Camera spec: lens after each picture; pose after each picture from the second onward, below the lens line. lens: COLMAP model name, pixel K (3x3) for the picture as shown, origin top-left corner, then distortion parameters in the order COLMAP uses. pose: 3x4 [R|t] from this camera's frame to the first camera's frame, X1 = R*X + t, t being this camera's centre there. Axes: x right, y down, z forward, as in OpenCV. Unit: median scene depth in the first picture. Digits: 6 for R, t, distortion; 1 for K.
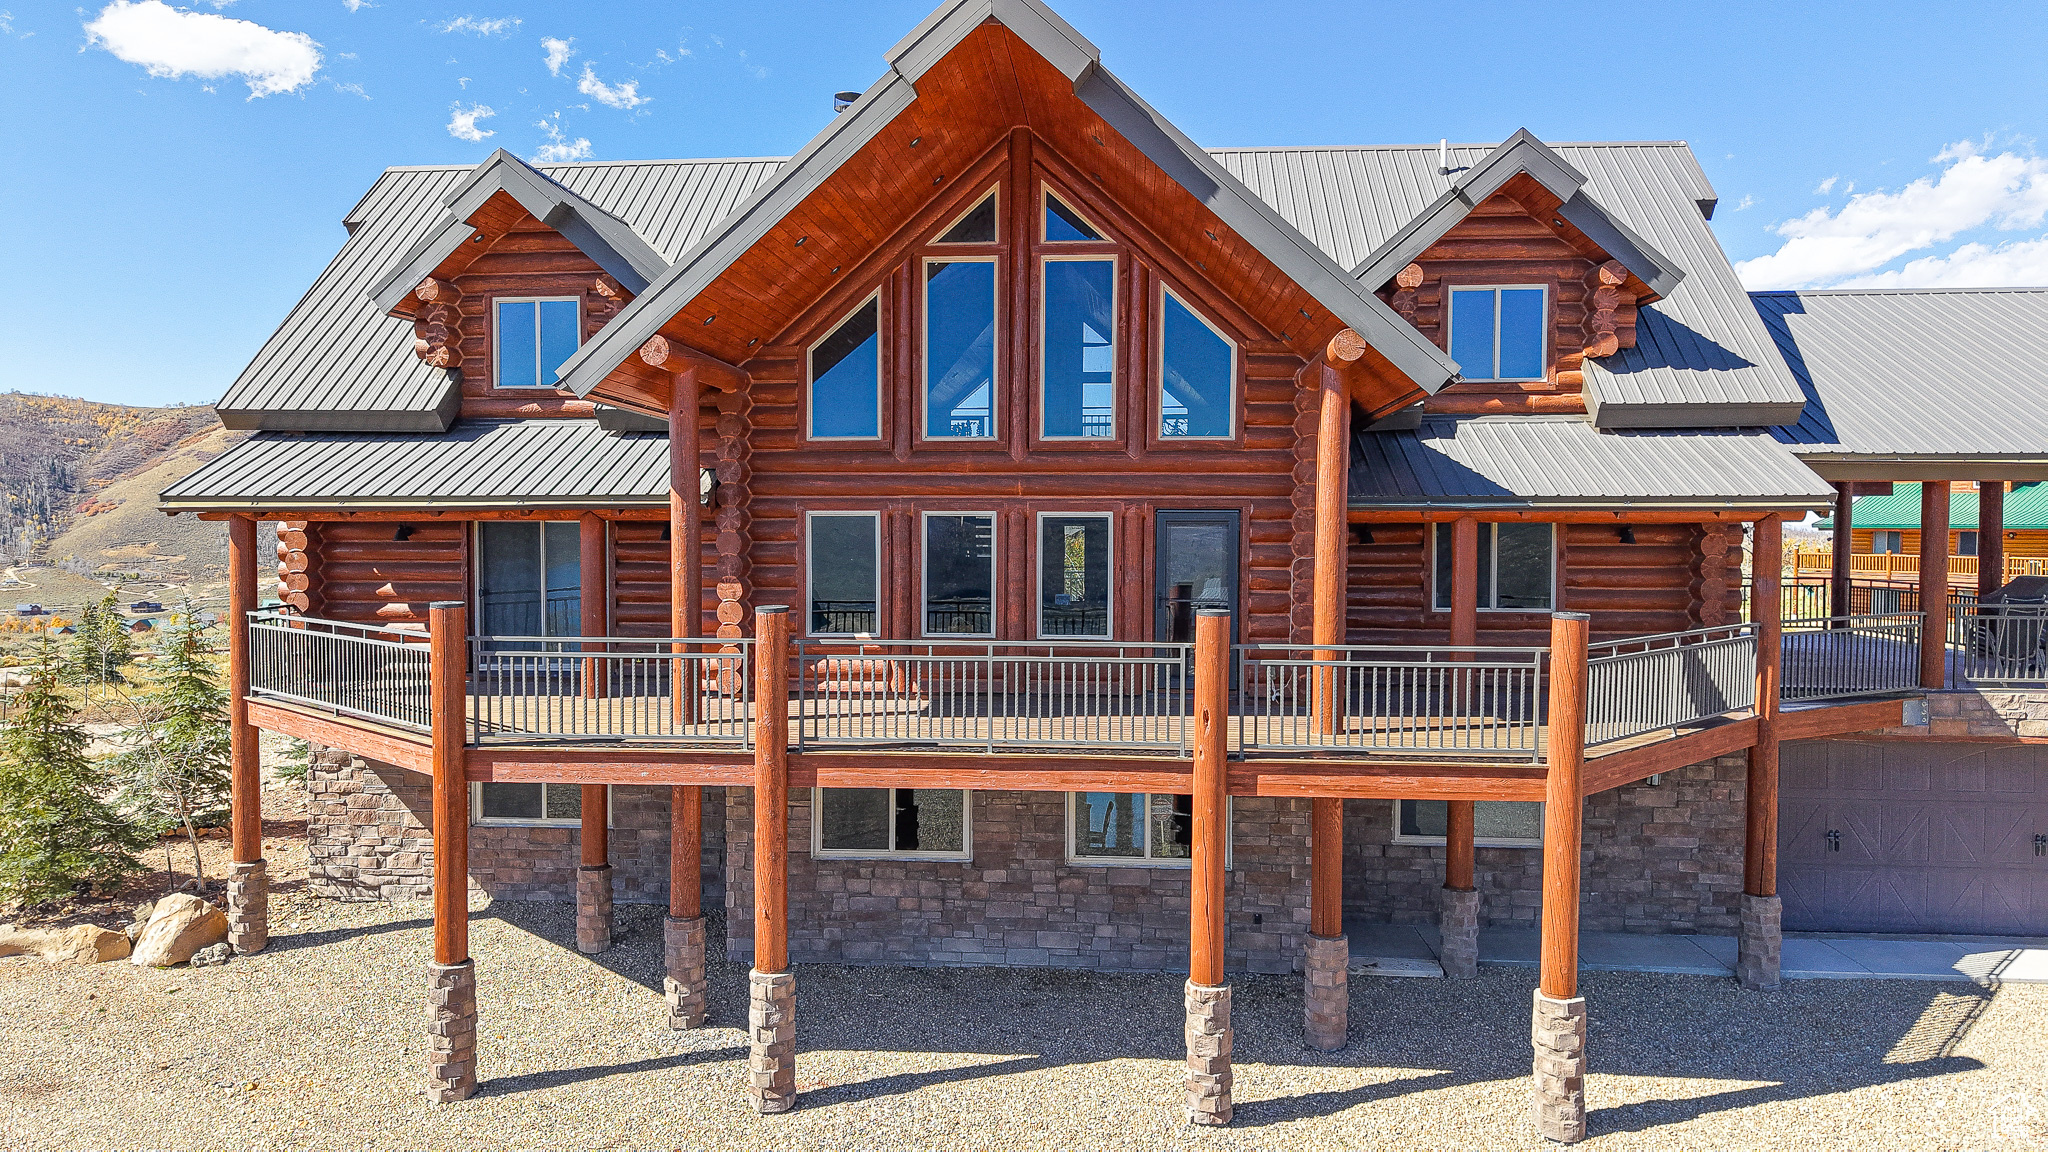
lens RADIAL K [[1358.9, 0, 1006.8], [0, 1358.9, 597.2], [0, 0, 1]] dist [0.018691, -0.024041]
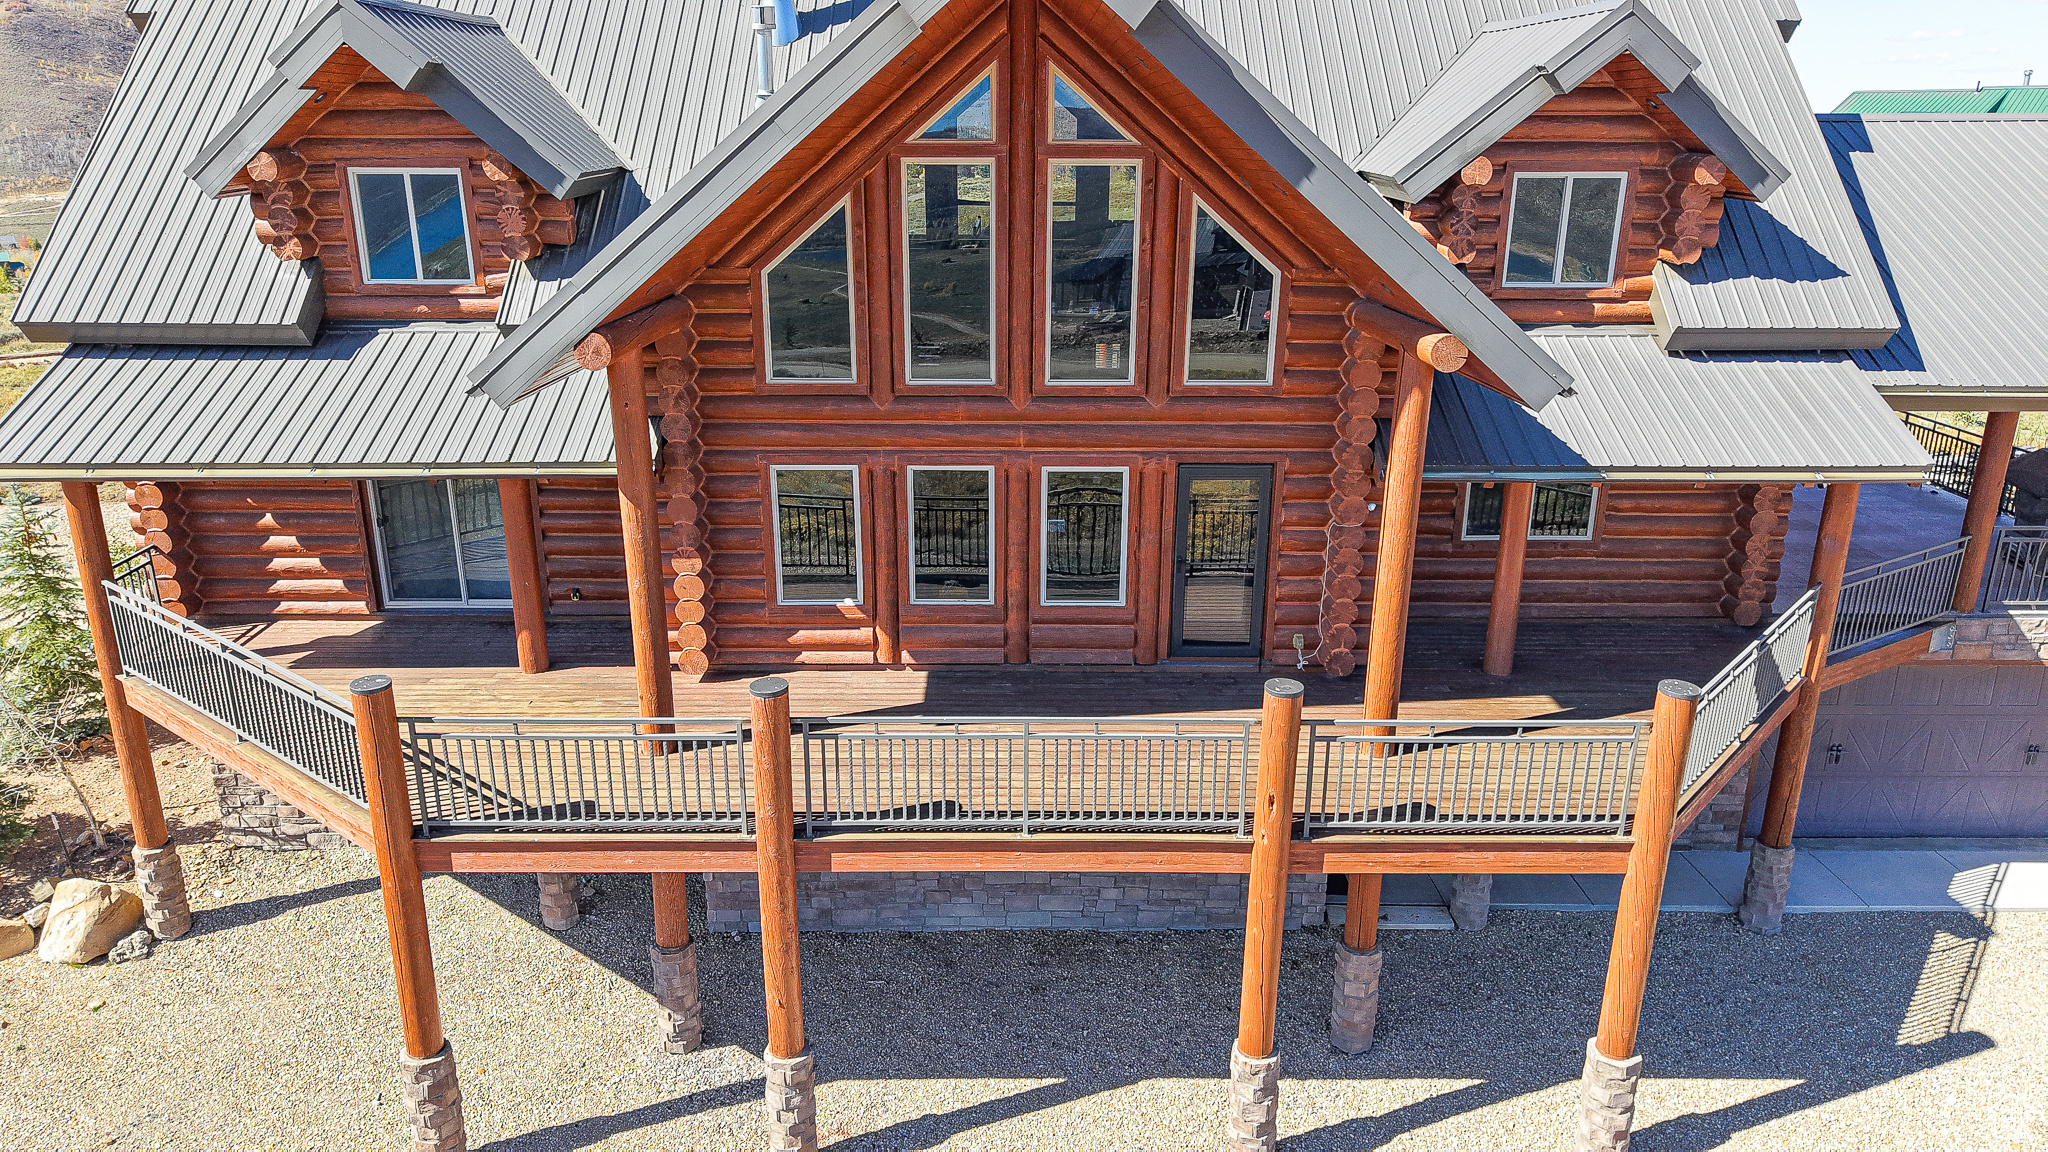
lens RADIAL K [[1358.9, 0, 1007.0], [0, 1358.9, 589.9], [0, 0, 1]] dist [0.018691, -0.024041]
pose [[0.996127, -0.029102, 0.082969, -0.072170], [0.005601, 0.962722, 0.270434, -0.215701], [-0.087747, -0.268922, 0.959157, 0.145212]]
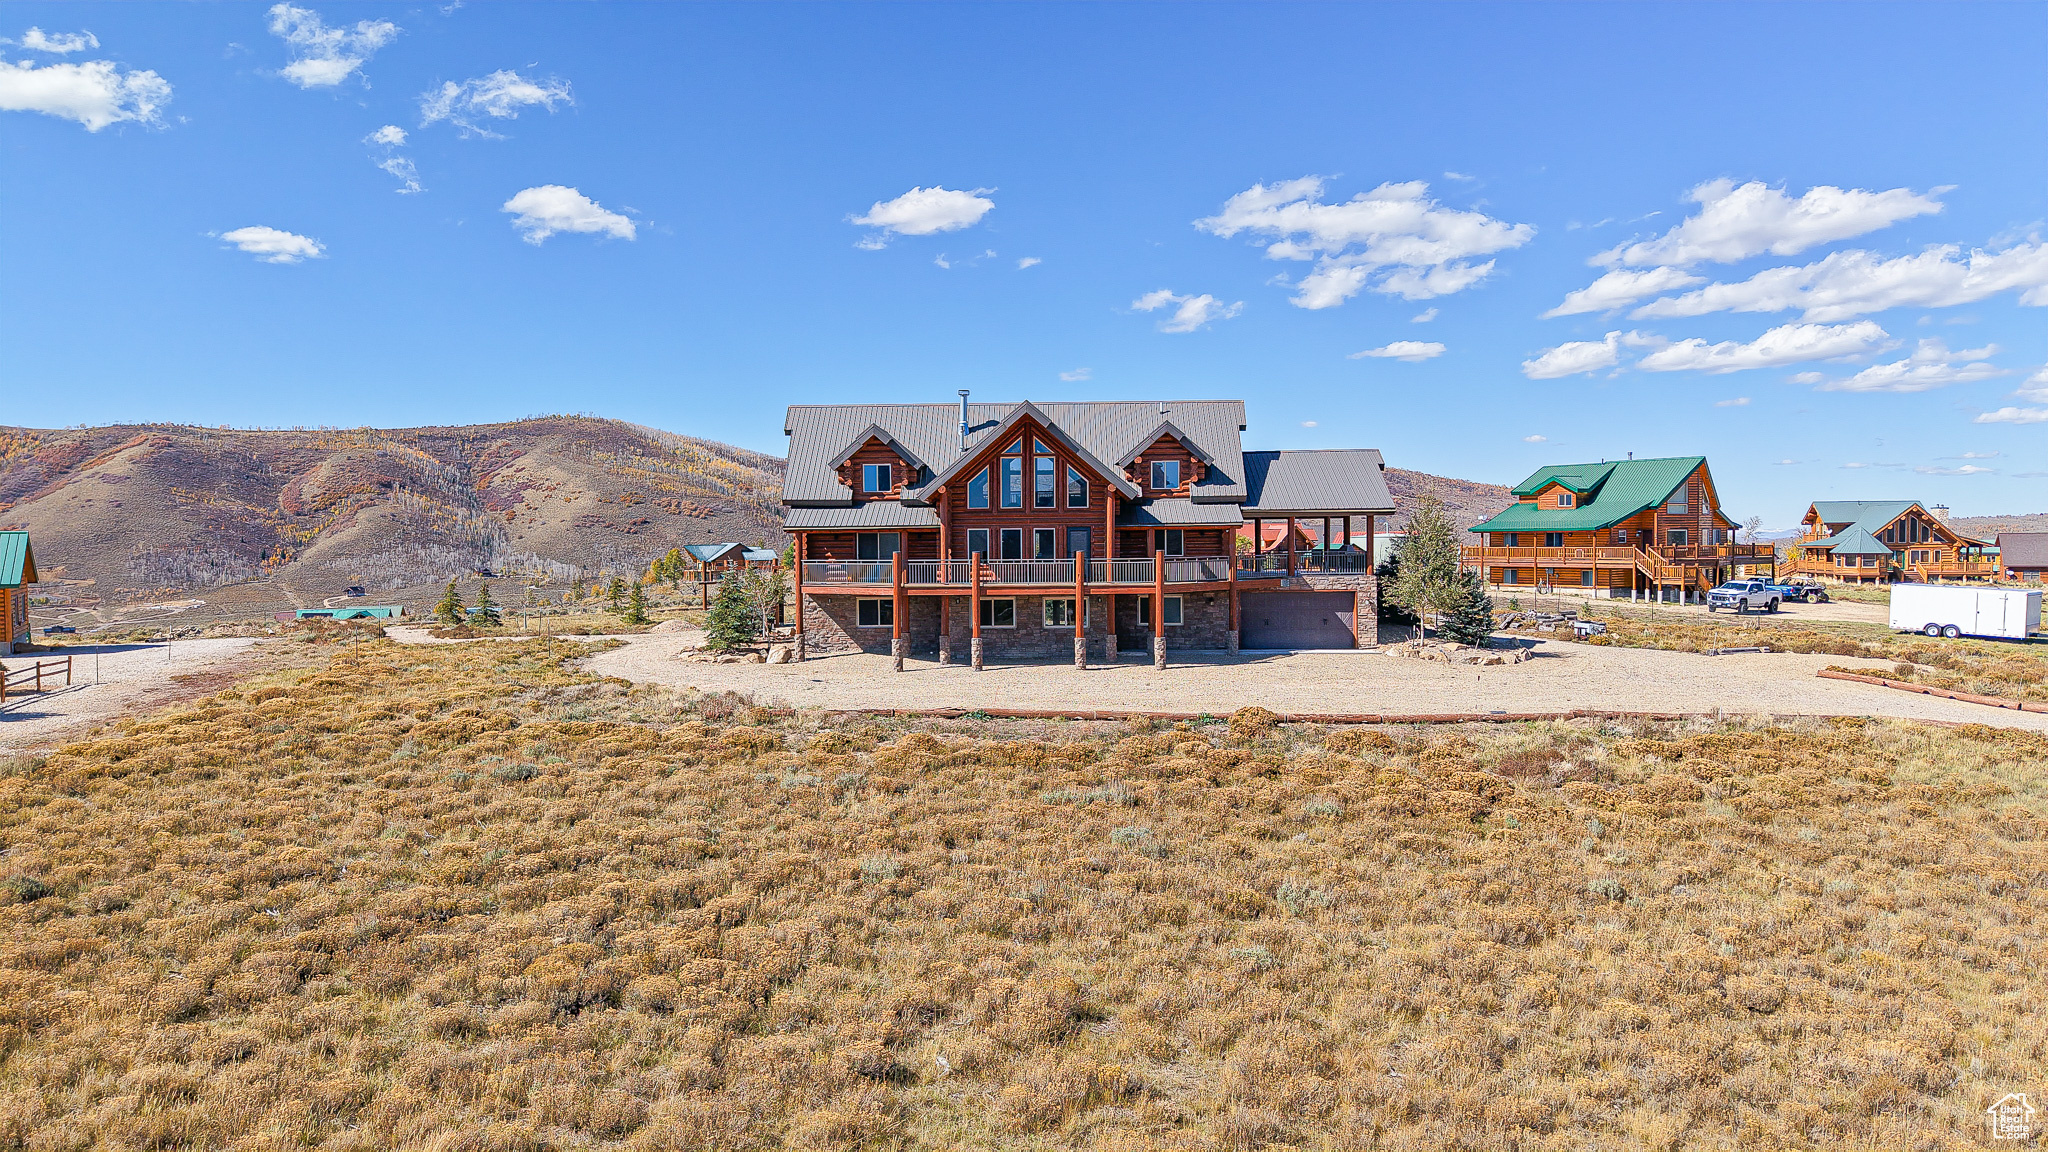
lens RADIAL K [[1358.9, 0, 979.4], [0, 1358.9, 623.0], [0, 0, 1]] dist [0.018691, -0.024041]
pose [[0.999220, -0.013248, 0.037190, -0.249124], [0.012933, 0.999879, 0.008691, 0.148908], [-0.037300, -0.008203, 0.999270, -2.485651]]
